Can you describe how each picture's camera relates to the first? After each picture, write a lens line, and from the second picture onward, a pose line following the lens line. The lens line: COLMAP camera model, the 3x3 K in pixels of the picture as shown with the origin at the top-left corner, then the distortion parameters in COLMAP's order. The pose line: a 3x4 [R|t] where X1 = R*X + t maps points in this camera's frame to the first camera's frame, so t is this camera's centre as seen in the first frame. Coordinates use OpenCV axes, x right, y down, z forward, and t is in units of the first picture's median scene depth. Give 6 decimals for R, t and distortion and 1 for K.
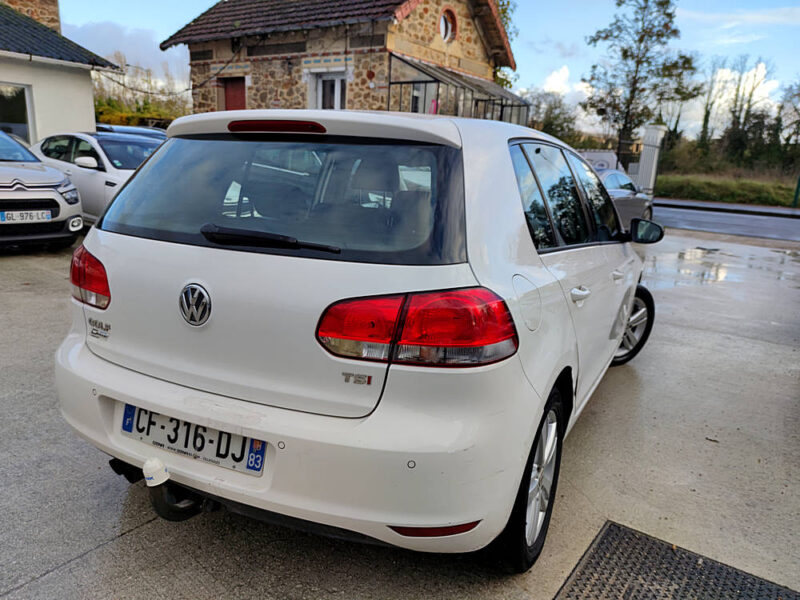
lens RADIAL K [[594.5, 0, 394.8], [0, 594.5, 304.7], [0, 0, 1]] dist [0.038241, -0.021998]
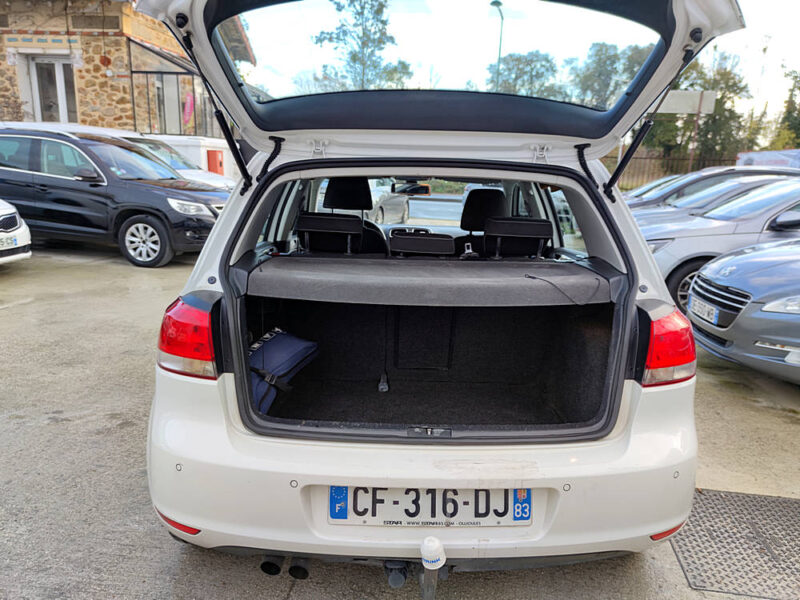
lens RADIAL K [[594.5, 0, 396.9], [0, 594.5, 301.4], [0, 0, 1]] dist [0.038241, -0.021998]
pose [[0.888504, -0.117362, 0.443607, -0.092220], [0.114170, 0.992879, 0.034008, -0.014977], [-0.444439, 0.020430, 0.895576, 0.024929]]
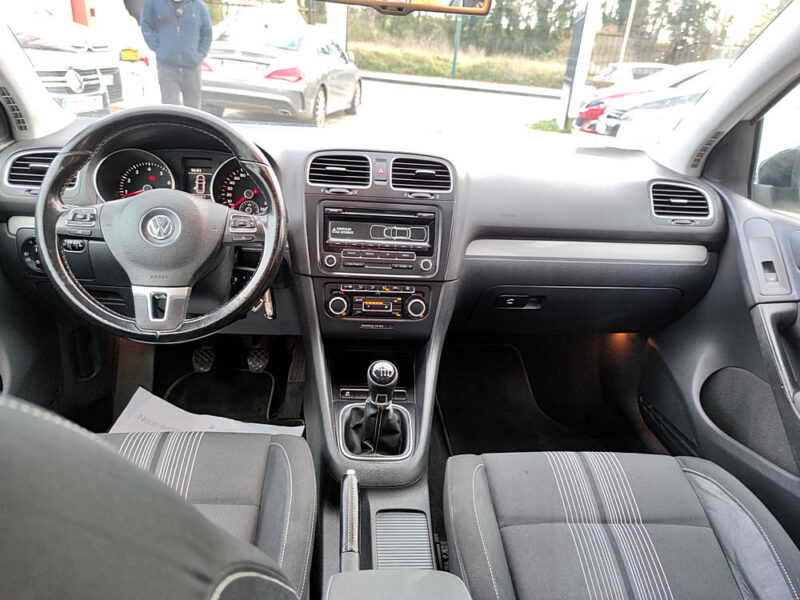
lens RADIAL K [[594.5, 0, 395.8], [0, 594.5, 299.0], [0, 0, 1]] dist [0.038241, -0.021998]
pose [[0.855763, -0.183871, 0.483592, -0.000086], [0.087443, 0.972672, 0.215090, -0.035748], [-0.509926, -0.141780, 0.848454, 0.197309]]
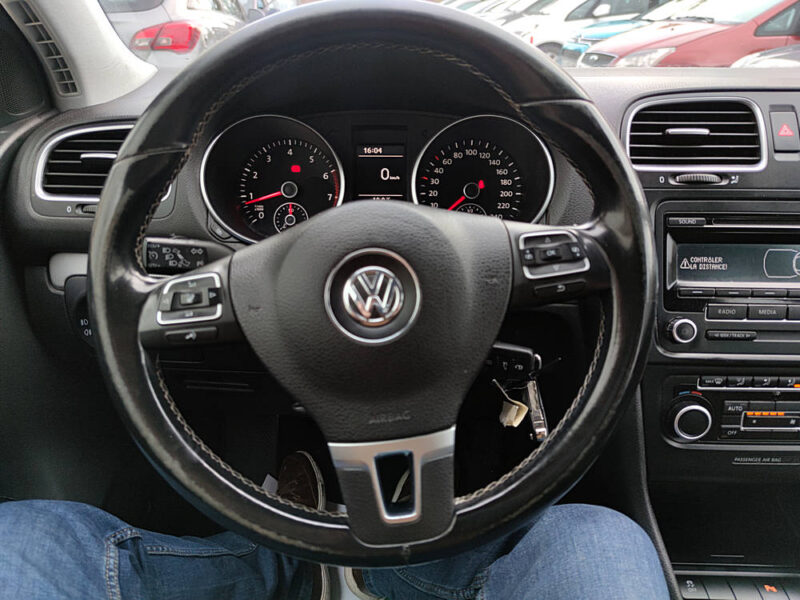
lens RADIAL K [[594.5, 0, 404.0], [0, 594.5, 300.1], [0, 0, 1]] dist [0.038241, -0.021998]
pose [[0.899086, -0.223306, 0.376536, 0.002305], [0.134245, 0.959316, 0.248378, -0.037710], [-0.416681, -0.172765, 0.892485, 0.241220]]
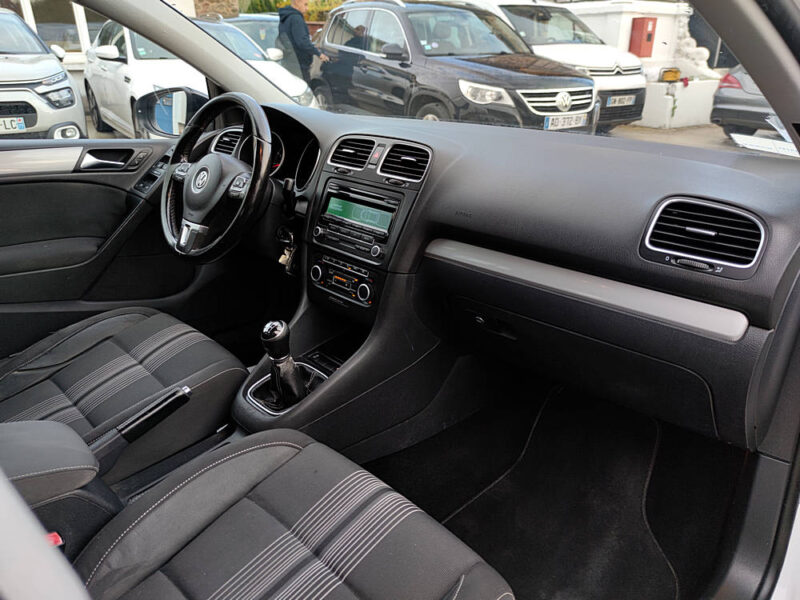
lens RADIAL K [[594.5, 0, 395.9], [0, 594.5, 299.3], [0, 0, 1]] dist [0.038241, -0.021998]
pose [[0.937168, 0.087577, -0.337706, 0.068809], [-0.036648, 0.987337, 0.154345, -0.028936], [0.346947, -0.132272, 0.928511, 0.191197]]
